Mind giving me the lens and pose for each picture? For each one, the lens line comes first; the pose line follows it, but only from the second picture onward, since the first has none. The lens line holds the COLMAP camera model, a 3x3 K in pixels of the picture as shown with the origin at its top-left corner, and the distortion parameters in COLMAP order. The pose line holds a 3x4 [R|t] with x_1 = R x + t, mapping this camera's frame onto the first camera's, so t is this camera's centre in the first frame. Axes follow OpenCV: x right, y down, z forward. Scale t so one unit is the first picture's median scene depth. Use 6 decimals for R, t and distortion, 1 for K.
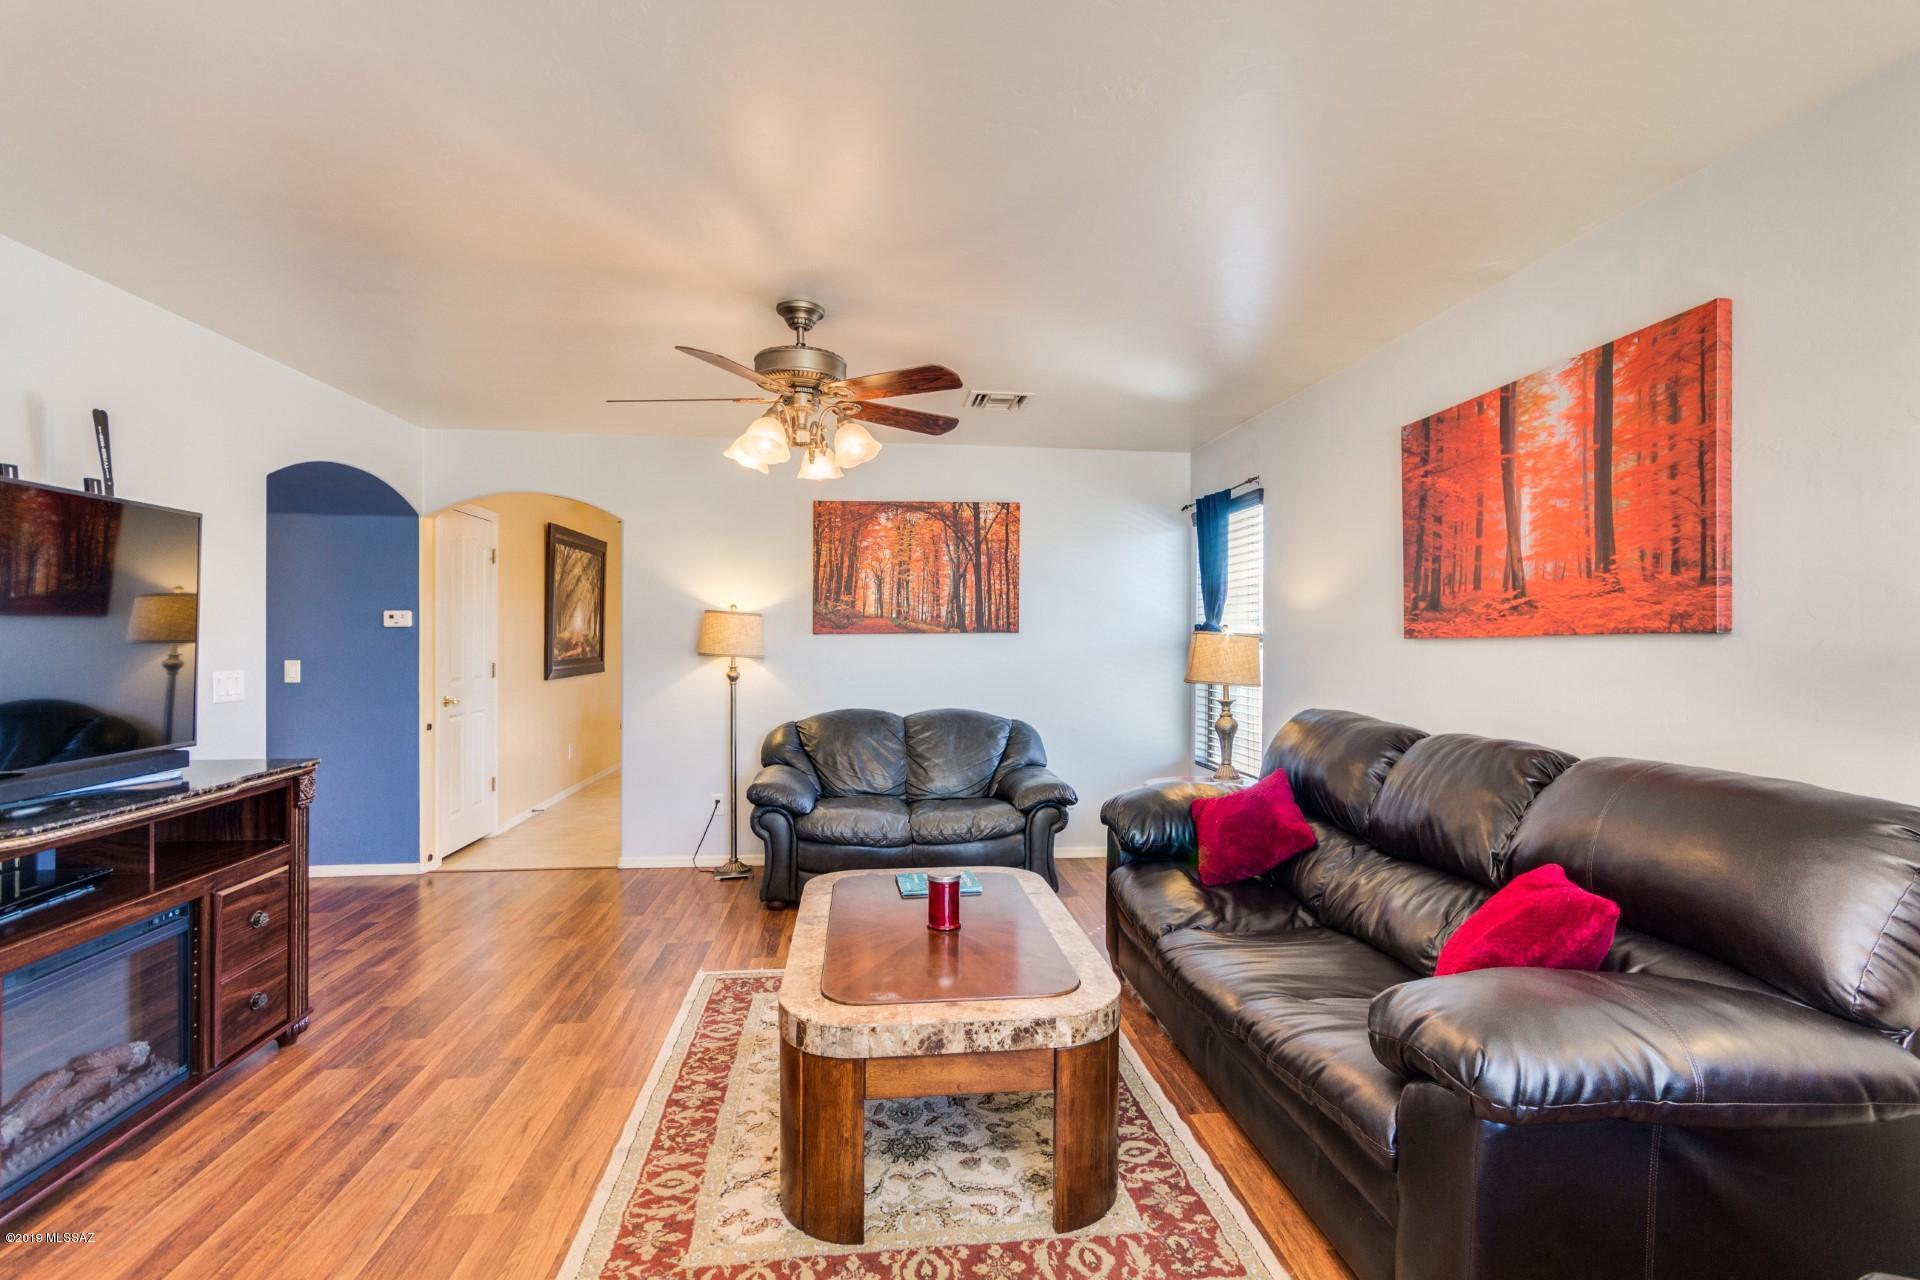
lens RADIAL K [[890.0, 0, 974.0], [0, 890.0, 639.1], [0, 0, 1]] dist [0.000913, 0.000283]
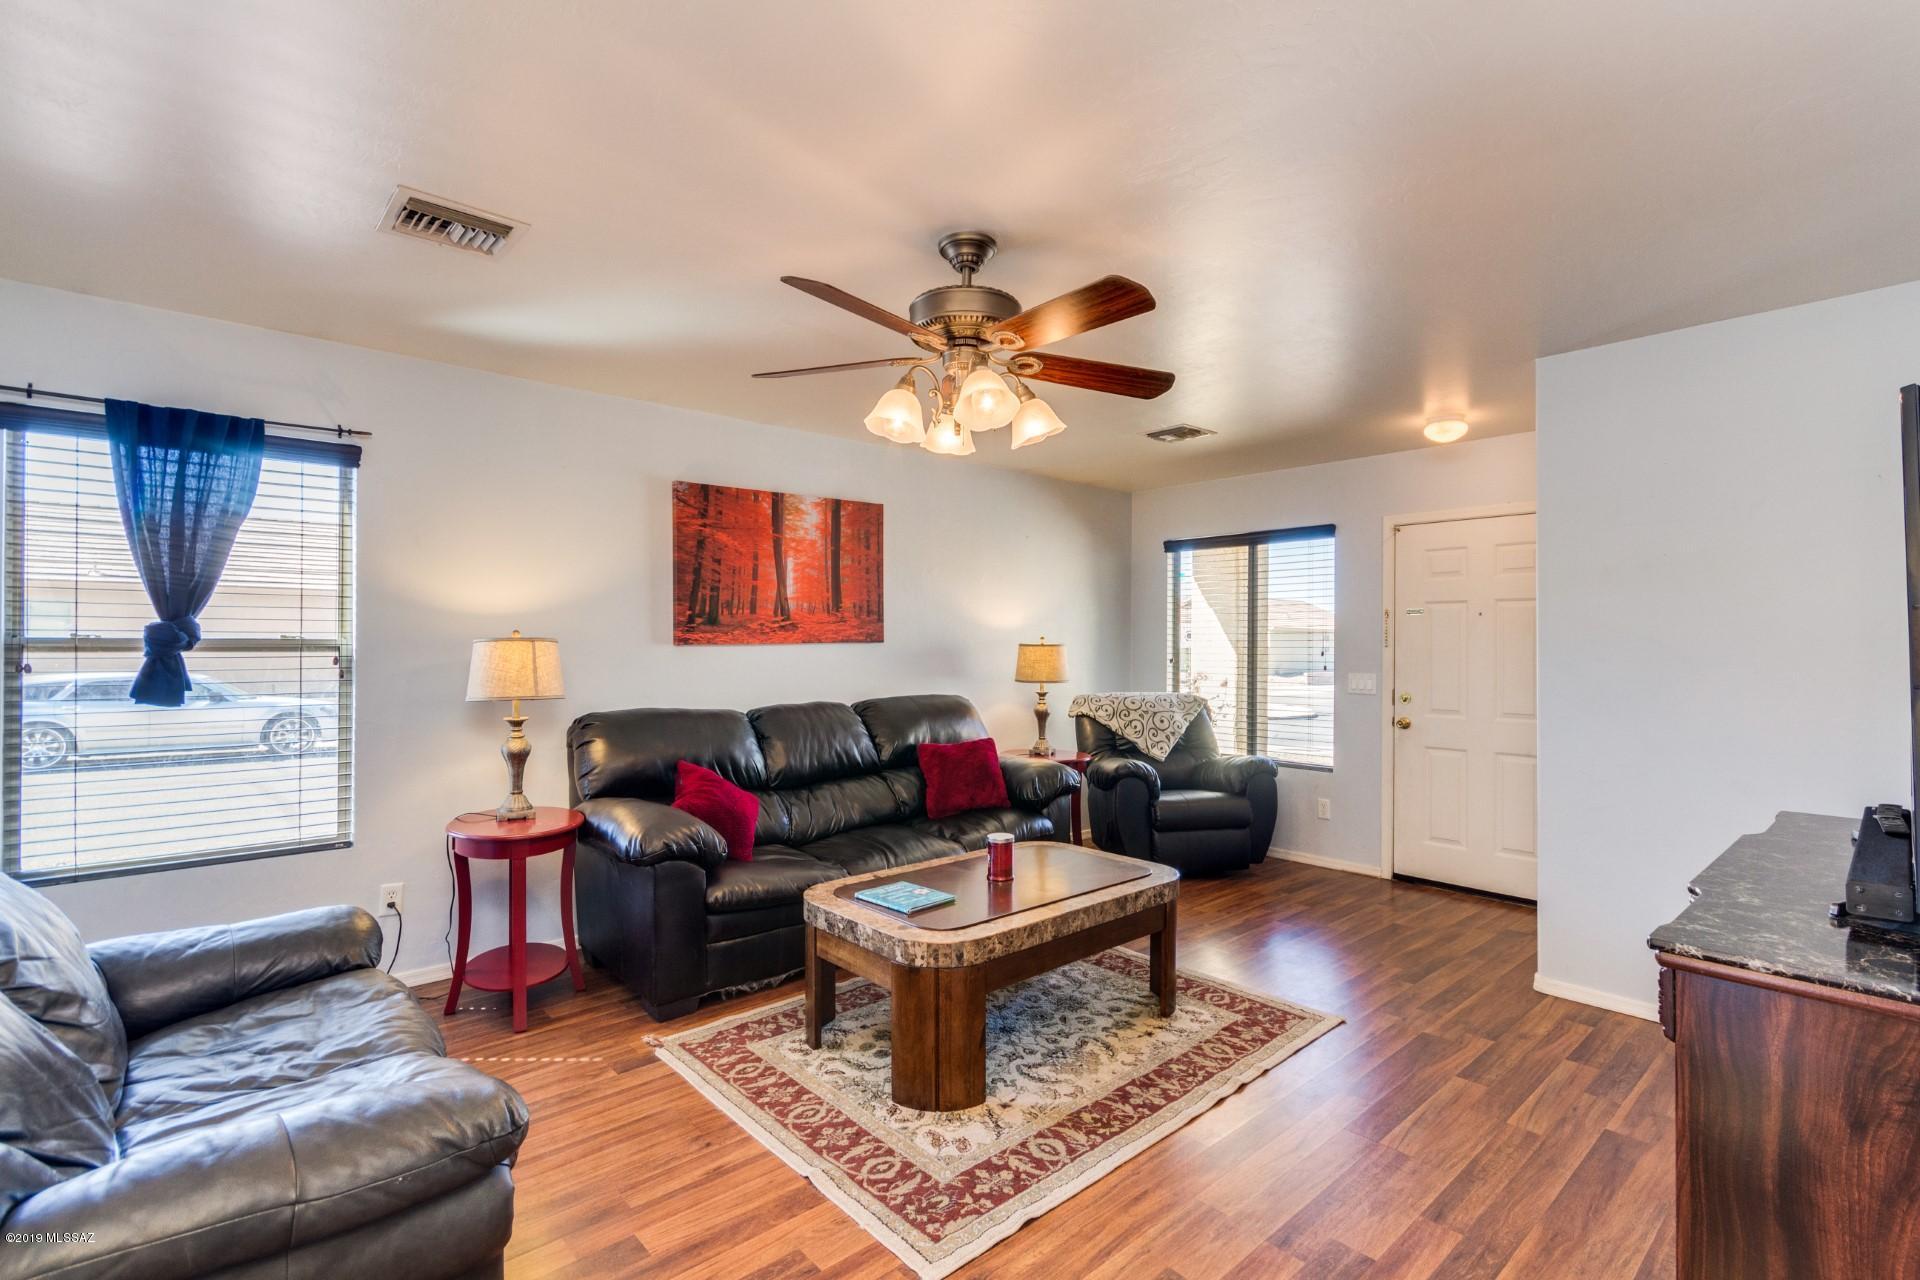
lens RADIAL K [[890.0, 0, 974.0], [0, 890.0, 639.1], [0, 0, 1]] dist [0.000913, 0.000283]
pose [[-0.576887, -0.004934, 0.816809, -1.004402], [-0.003873, 0.999987, 0.003305, -0.018484], [-0.816815, -0.001257, -0.576898, 1.703632]]
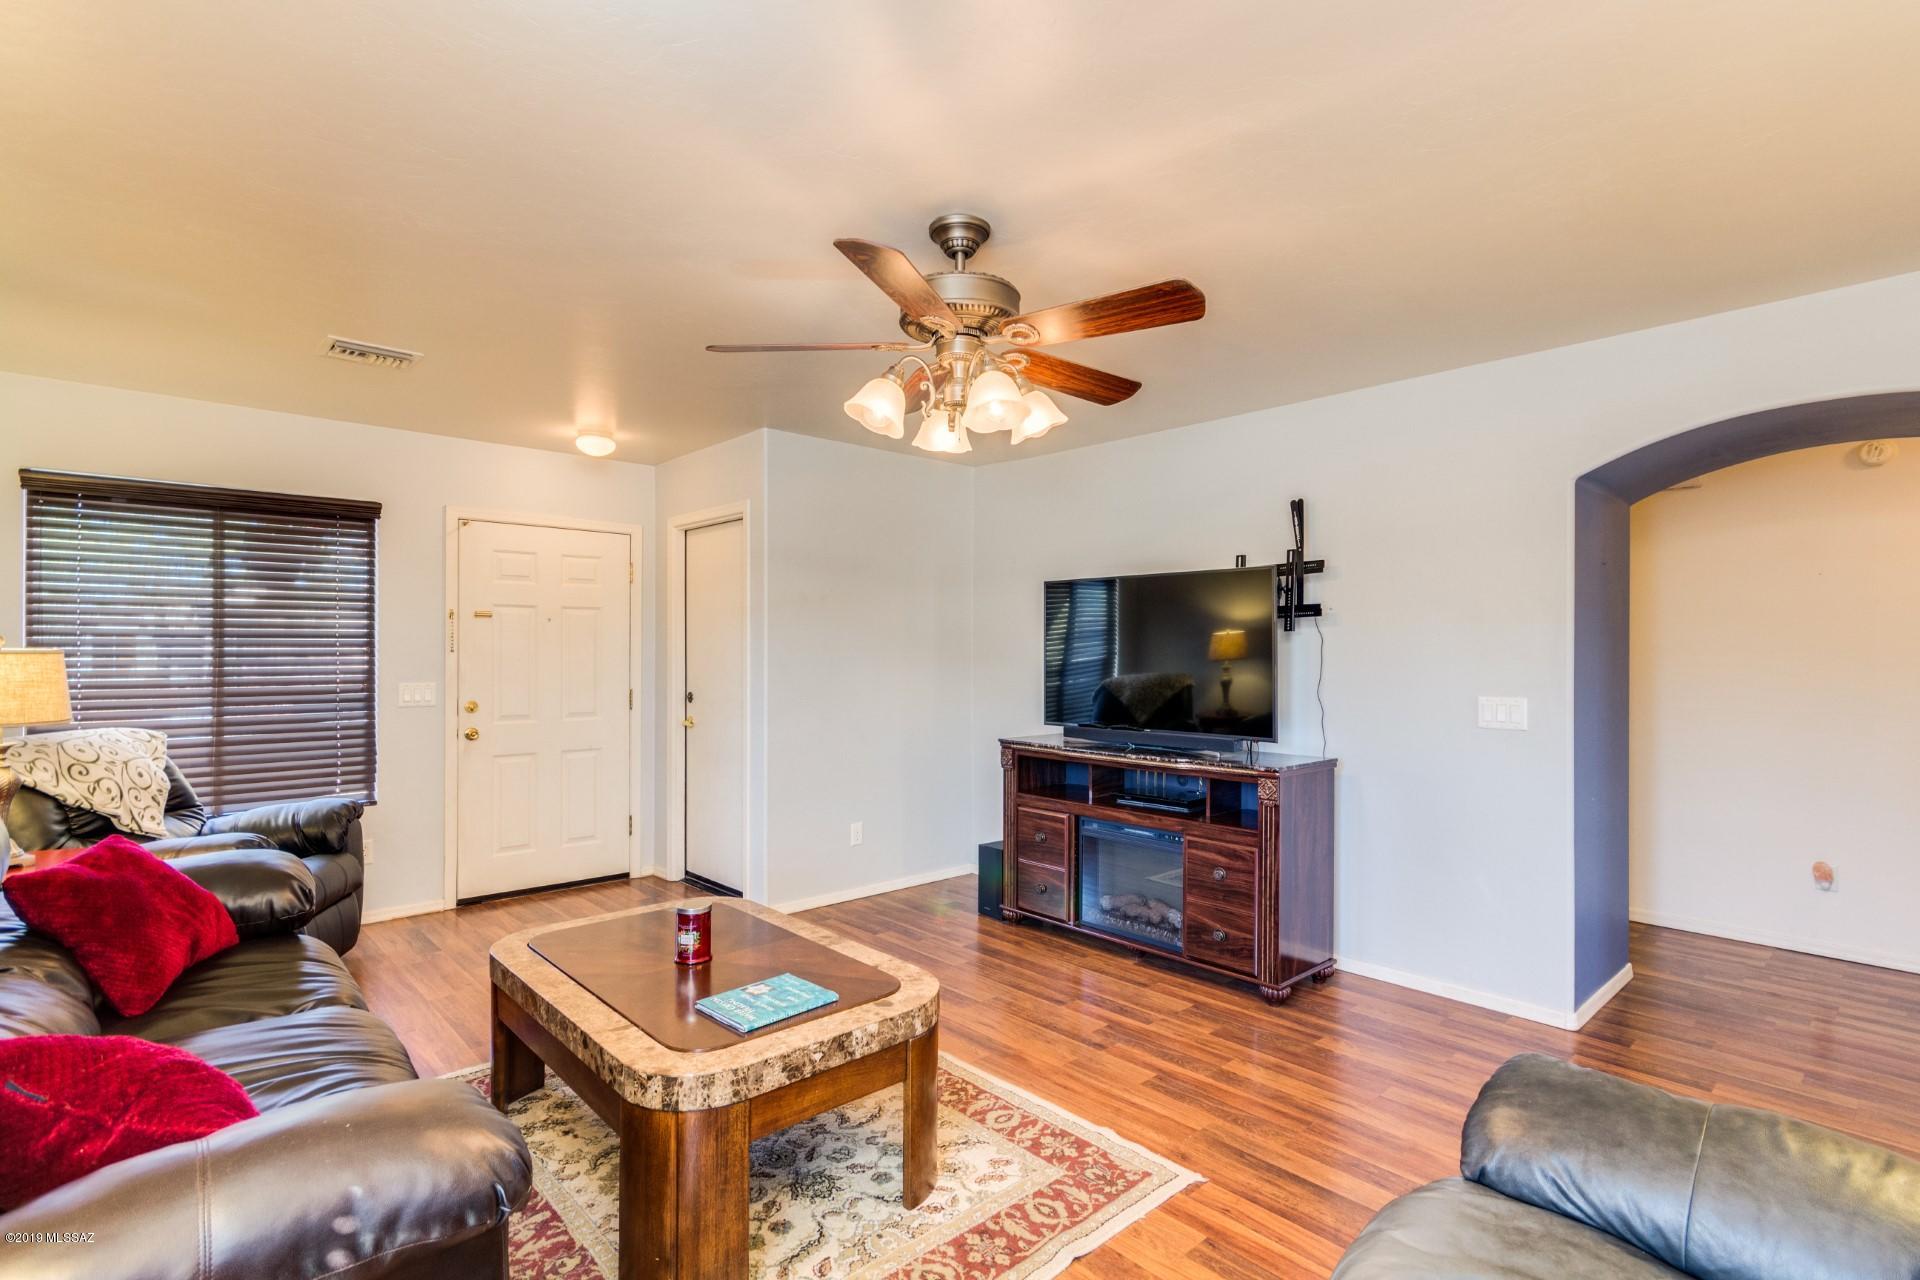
lens RADIAL K [[916.8, 0, 978.2], [0, 916.8, 643.9], [0, 0, 1]] dist [-0.001470, -0.000099]
pose [[-0.809174, -0.013962, -0.587403, 0.292714], [-0.011532, 0.999902, -0.007882, -0.011346], [0.587456, 0.000396, -0.809256, 1.915836]]
